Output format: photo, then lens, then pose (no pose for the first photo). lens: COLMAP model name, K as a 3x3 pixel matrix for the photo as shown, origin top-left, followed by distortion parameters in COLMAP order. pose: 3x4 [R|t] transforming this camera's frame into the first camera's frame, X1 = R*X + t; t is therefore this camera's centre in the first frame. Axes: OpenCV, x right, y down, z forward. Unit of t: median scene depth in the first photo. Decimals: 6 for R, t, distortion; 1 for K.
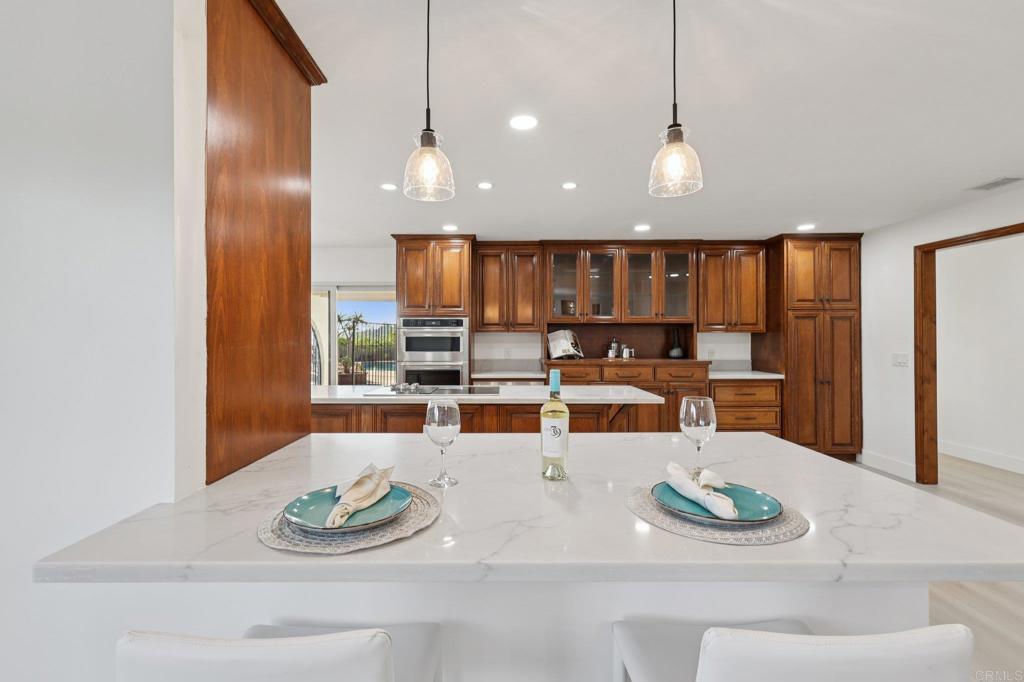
lens RADIAL K [[451.0, 0, 510.9], [0, 451.0, 338.4], [0, 0, 1]] dist [0.004509, 0.000756]
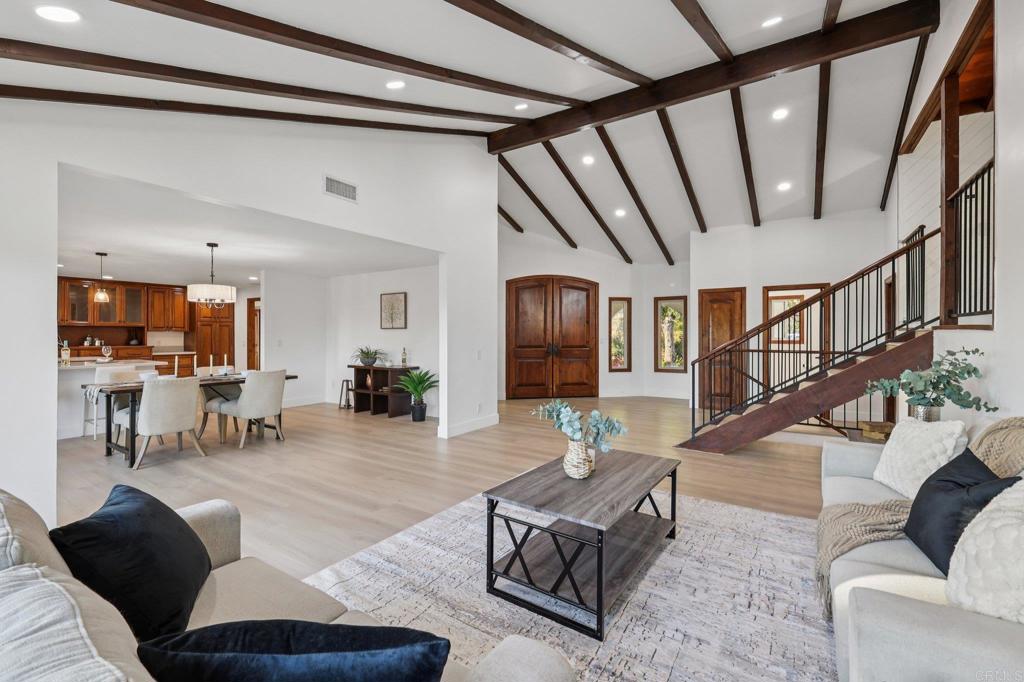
lens RADIAL K [[451.0, 0, 511.8], [0, 451.0, 340.1], [0, 0, 1]] dist [0.004509, 0.000756]
pose [[0.575340, -0.005925, 0.817893, -0.265748], [-0.003895, 0.999943, 0.009983, -0.002134], [-0.817905, -0.008929, 0.575284, -1.361371]]
